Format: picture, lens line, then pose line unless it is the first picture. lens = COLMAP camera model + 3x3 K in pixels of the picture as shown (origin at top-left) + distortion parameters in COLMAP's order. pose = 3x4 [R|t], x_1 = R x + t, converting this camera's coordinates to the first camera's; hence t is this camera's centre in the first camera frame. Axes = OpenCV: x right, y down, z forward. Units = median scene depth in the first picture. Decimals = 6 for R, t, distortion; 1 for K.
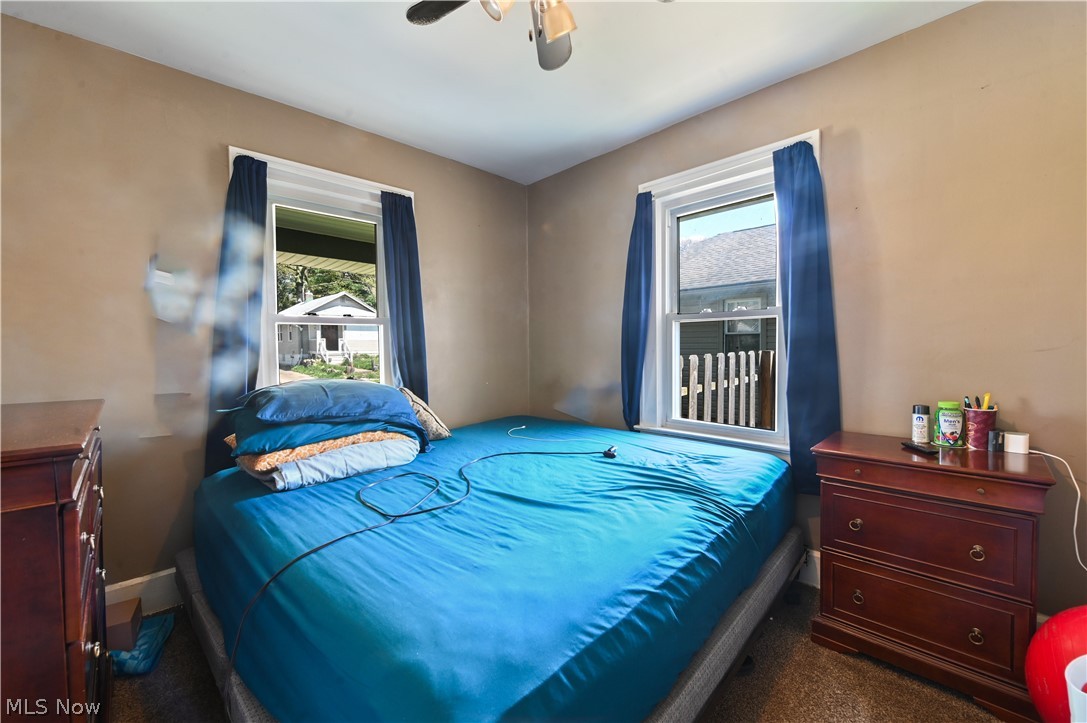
lens RADIAL K [[431.0, 0, 546.1], [0, 431.0, 363.1], [0, 0, 1]] dist [-0.010337, -0.000130]
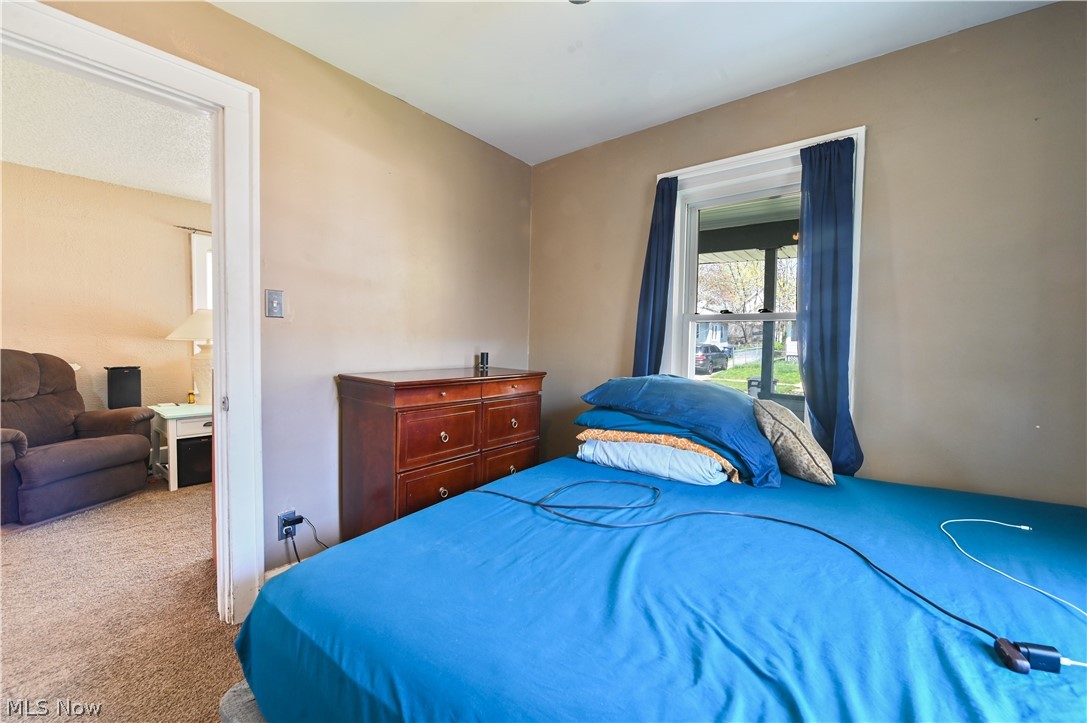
lens RADIAL K [[437.5, 0, 540.8], [0, 437.5, 355.9], [0, 0, 1]] dist [-0.002468, -0.000220]
pose [[0.115217, 0.046920, -0.992232, 0.526767], [-0.060148, 0.997381, 0.040179, -0.036921], [0.991518, 0.055051, 0.117737, 0.637404]]
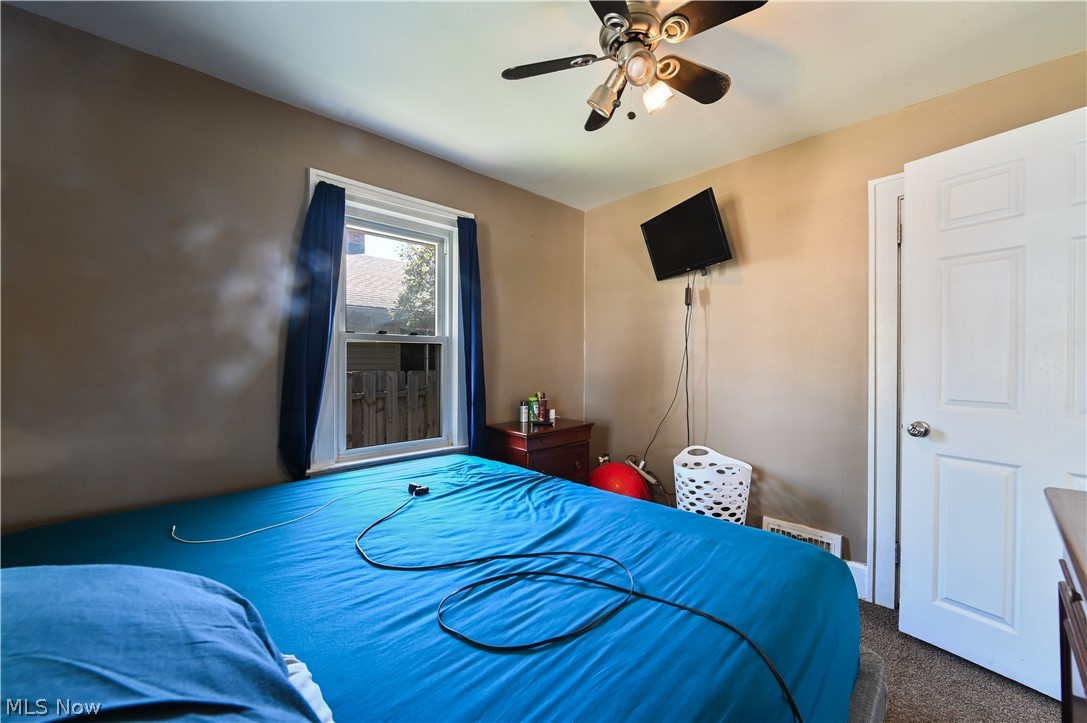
lens RADIAL K [[423.2, 0, 543.5], [0, 423.2, 361.5], [0, 0, 1]] dist [0.000618, 0.000013]
pose [[0.019310, 0.013493, 0.999722, -0.833962], [0.040897, 0.999061, -0.014274, -0.033790], [-0.998977, 0.041161, 0.018740, 0.842417]]
